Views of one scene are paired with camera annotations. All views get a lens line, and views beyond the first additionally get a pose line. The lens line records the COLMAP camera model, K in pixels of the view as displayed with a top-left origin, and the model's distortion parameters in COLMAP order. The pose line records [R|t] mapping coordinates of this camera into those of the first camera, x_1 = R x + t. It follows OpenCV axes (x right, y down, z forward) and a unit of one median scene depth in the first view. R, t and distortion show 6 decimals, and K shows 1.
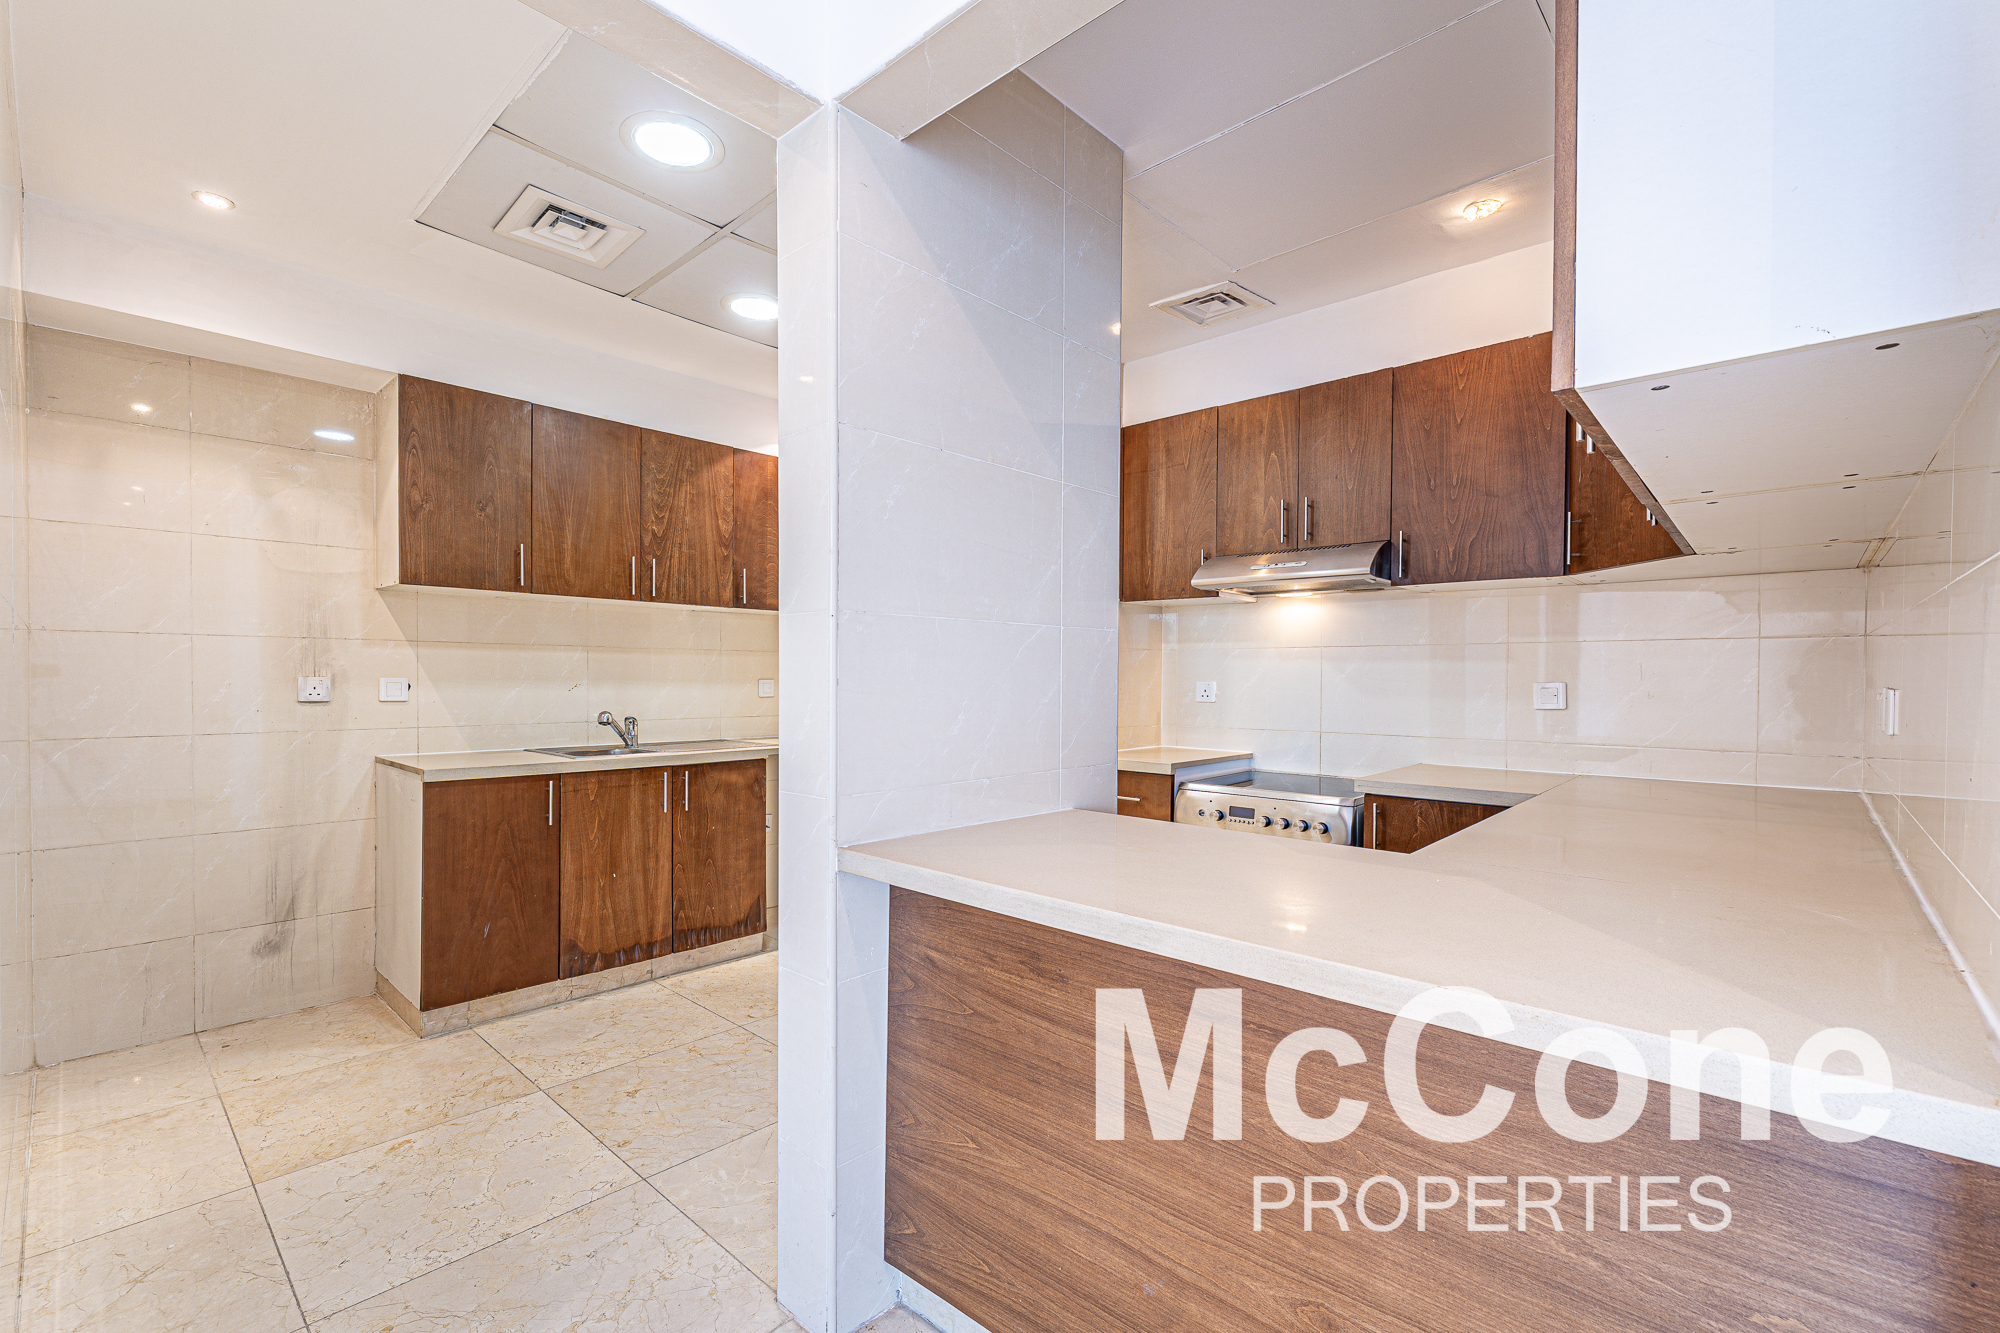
lens RADIAL K [[856.6, 0, 1000.0], [0, 856.6, 666.5], [0, 0, 1]] dist [-0.000581, -0.000235]
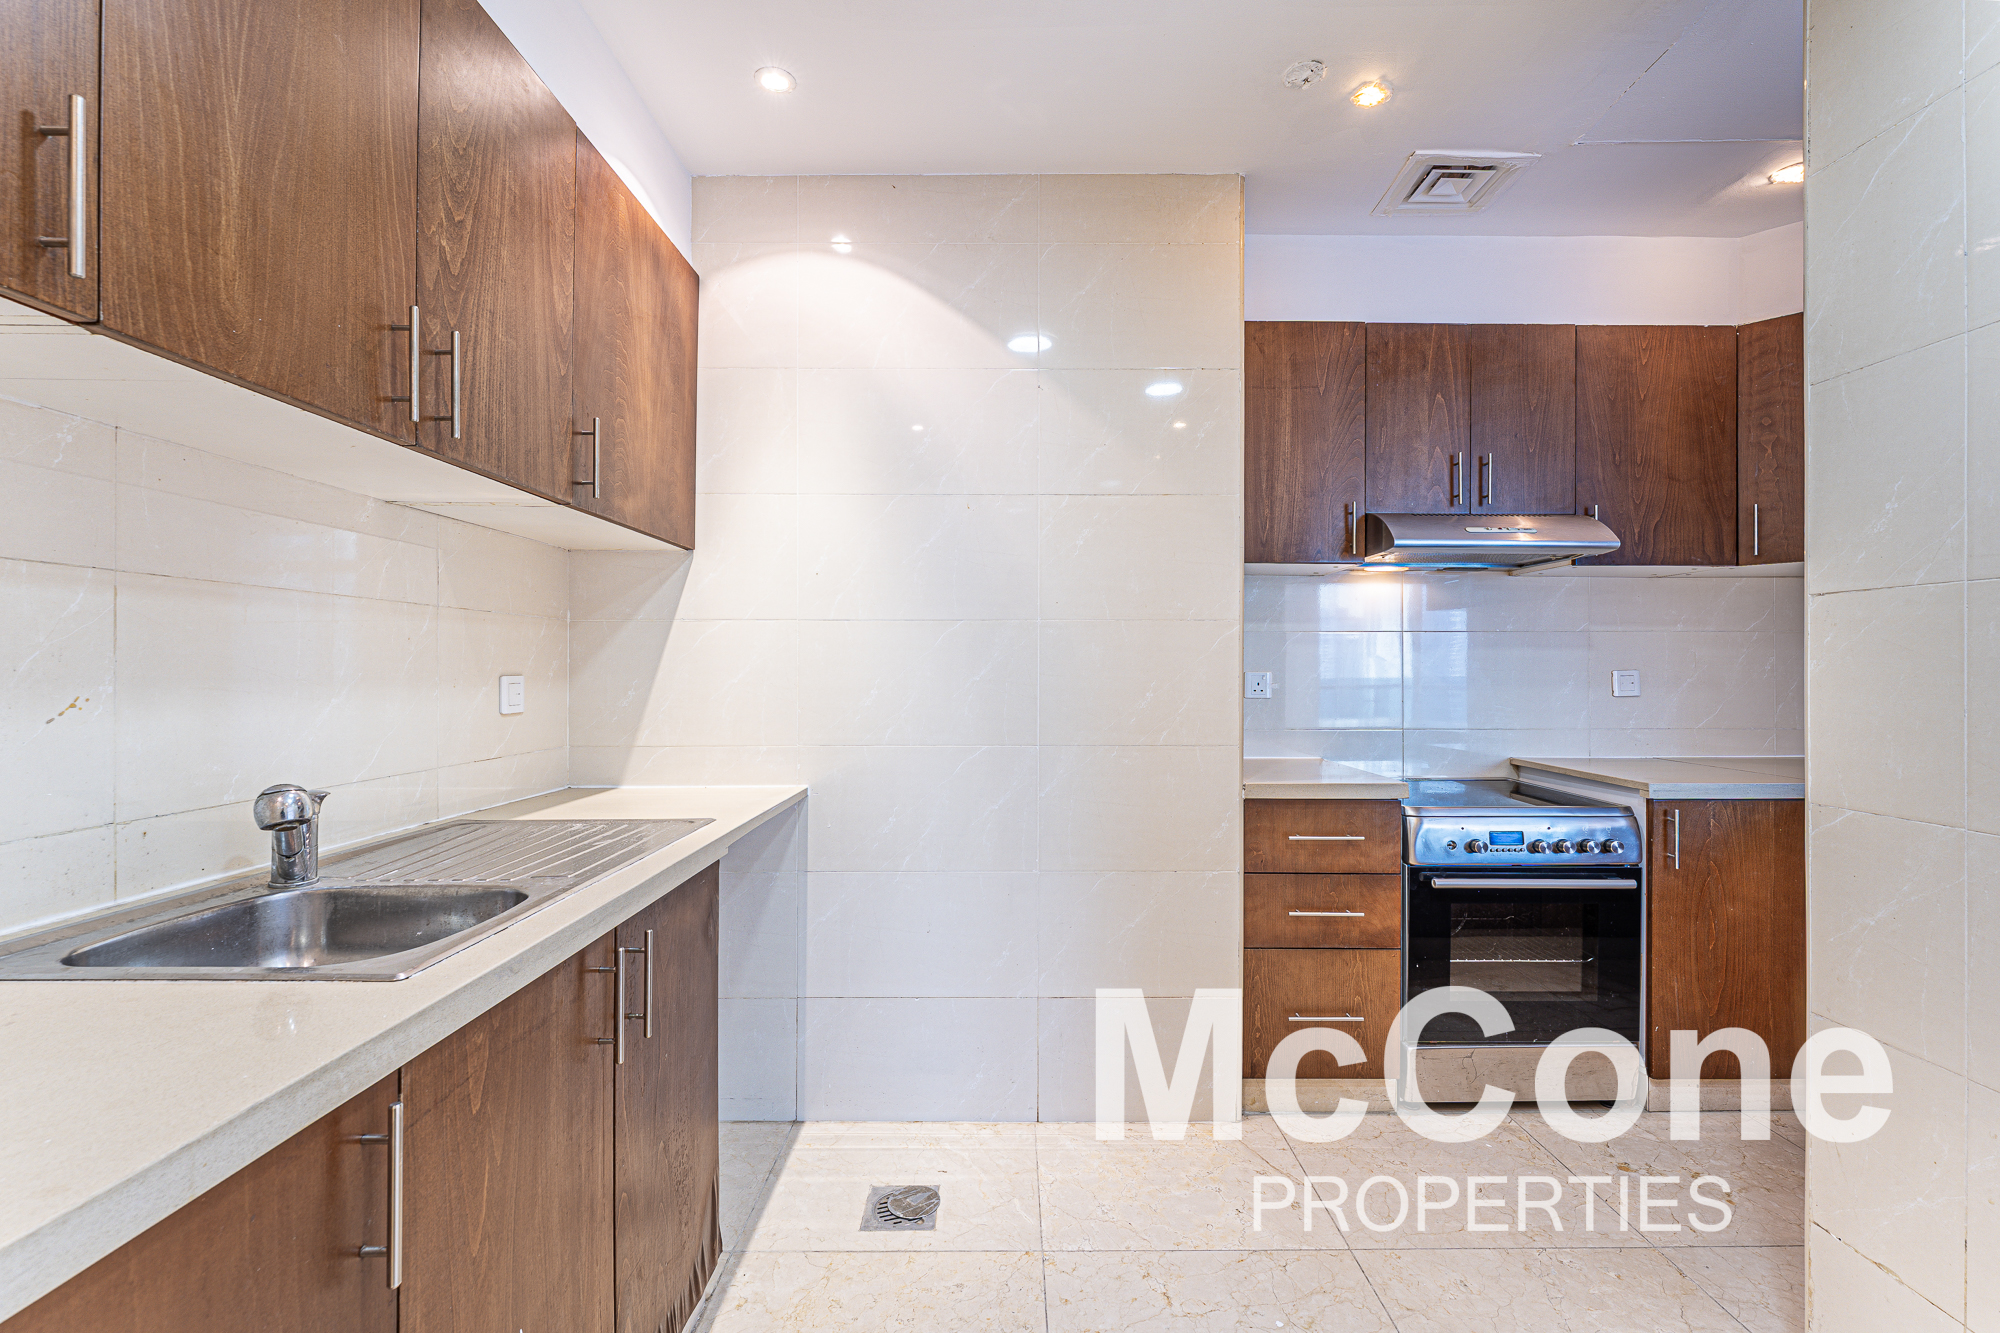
lens RADIAL K [[847.7, 0, 1001.5], [0, 847.7, 653.7], [0, 0, 1]] dist [-0.002776, -0.000398]
pose [[0.736090, 0.006957, 0.676848, -0.516062], [-0.005275, 0.999976, -0.004542, 0.006057], [-0.676863, -0.000227, 0.736109, 0.651264]]
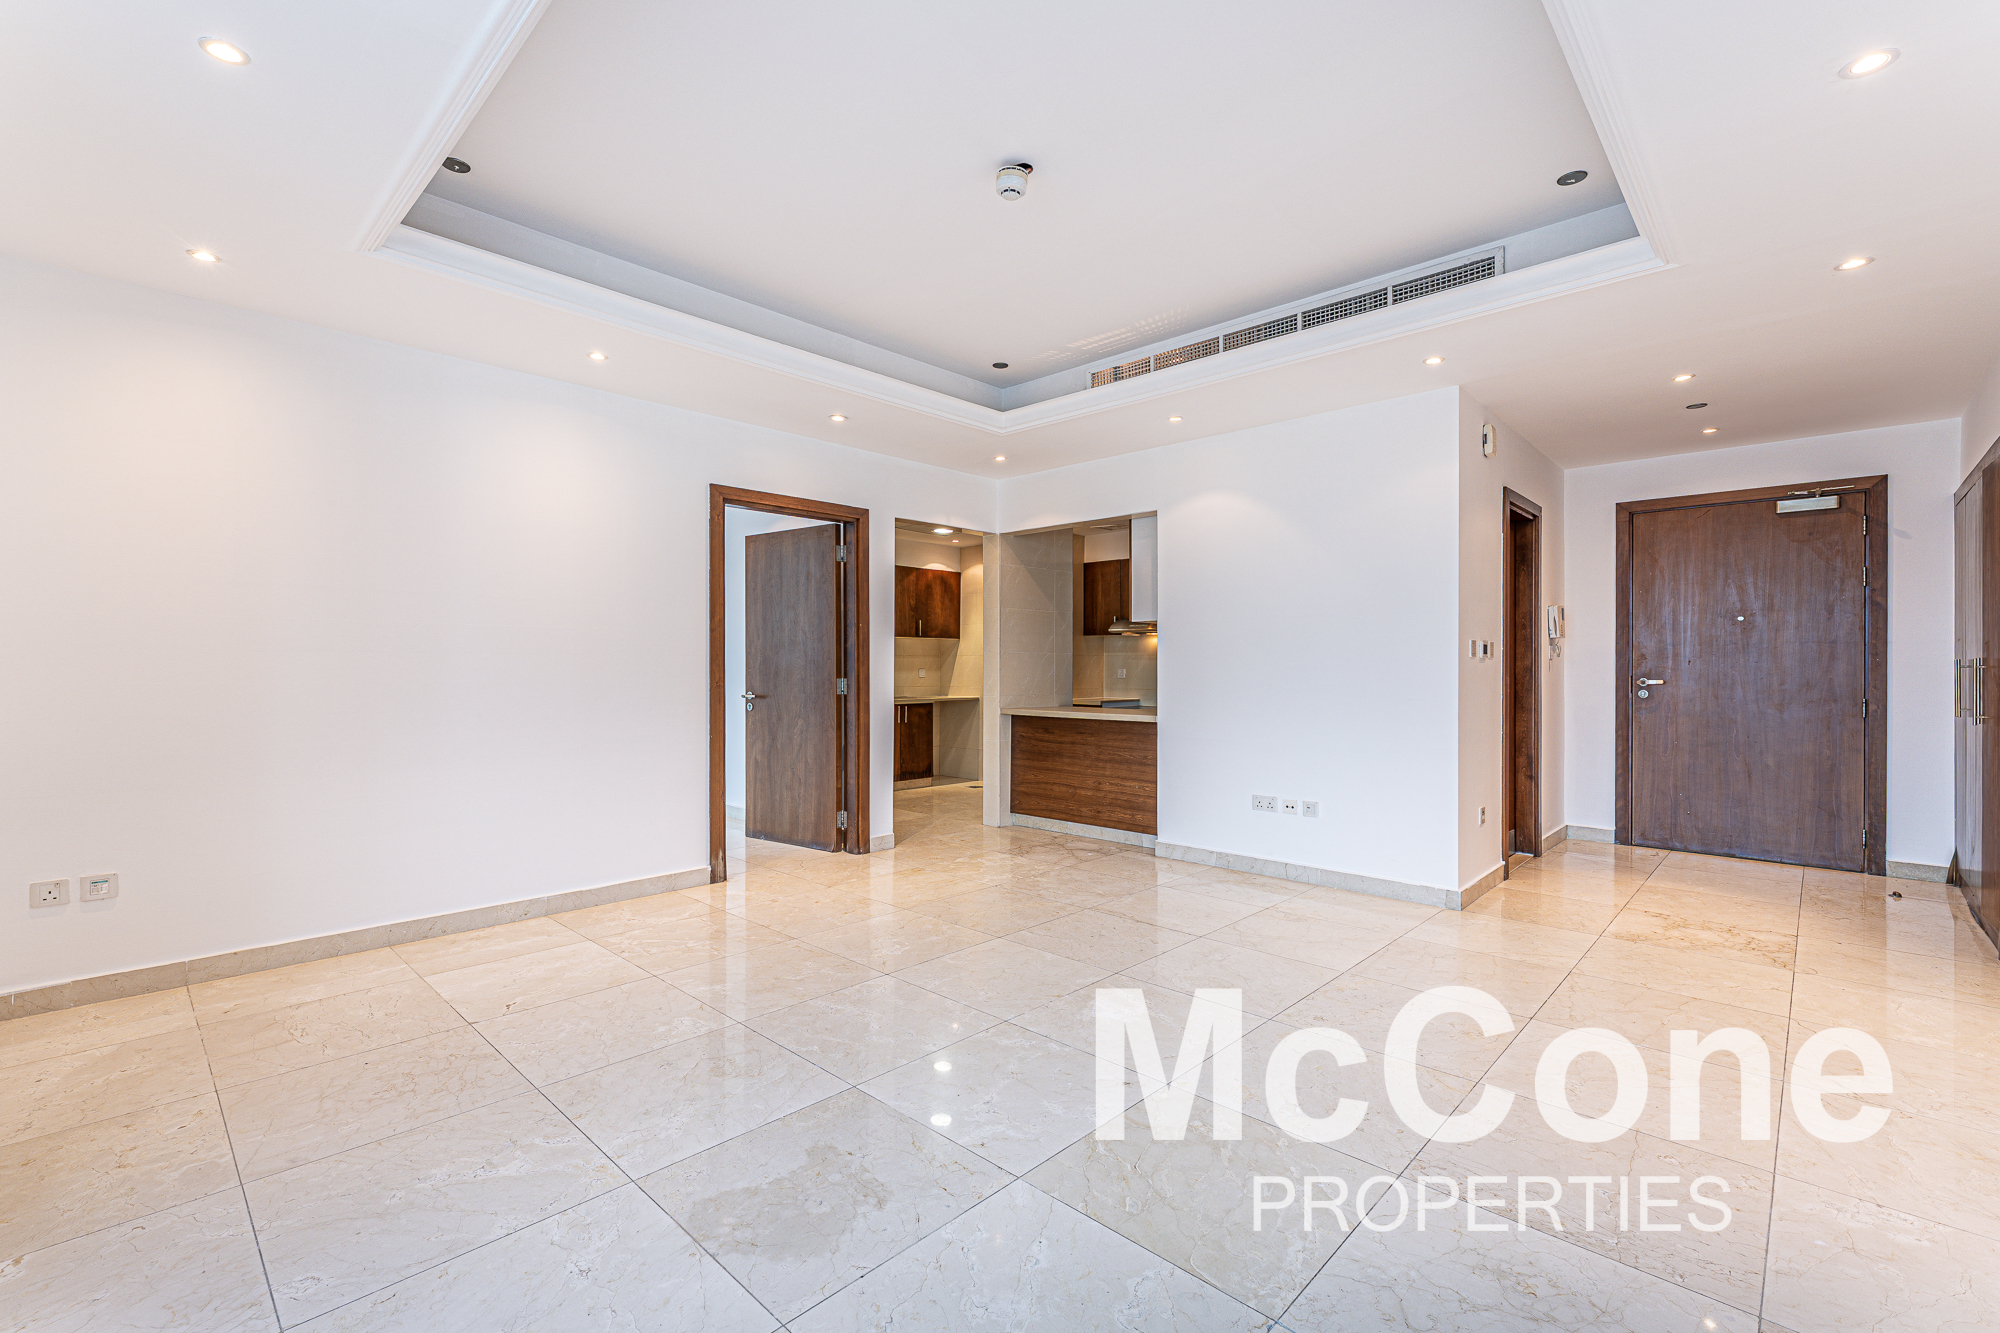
lens RADIAL K [[856.6, 0, 1000.0], [0, 856.6, 666.5], [0, 0, 1]] dist [-0.000581, -0.000235]
pose [[0.999972, 0.004796, -0.005756, -0.082479], [-0.004790, 0.999988, 0.000893, 0.007466], [0.005760, -0.000865, 0.999983, -1.502232]]
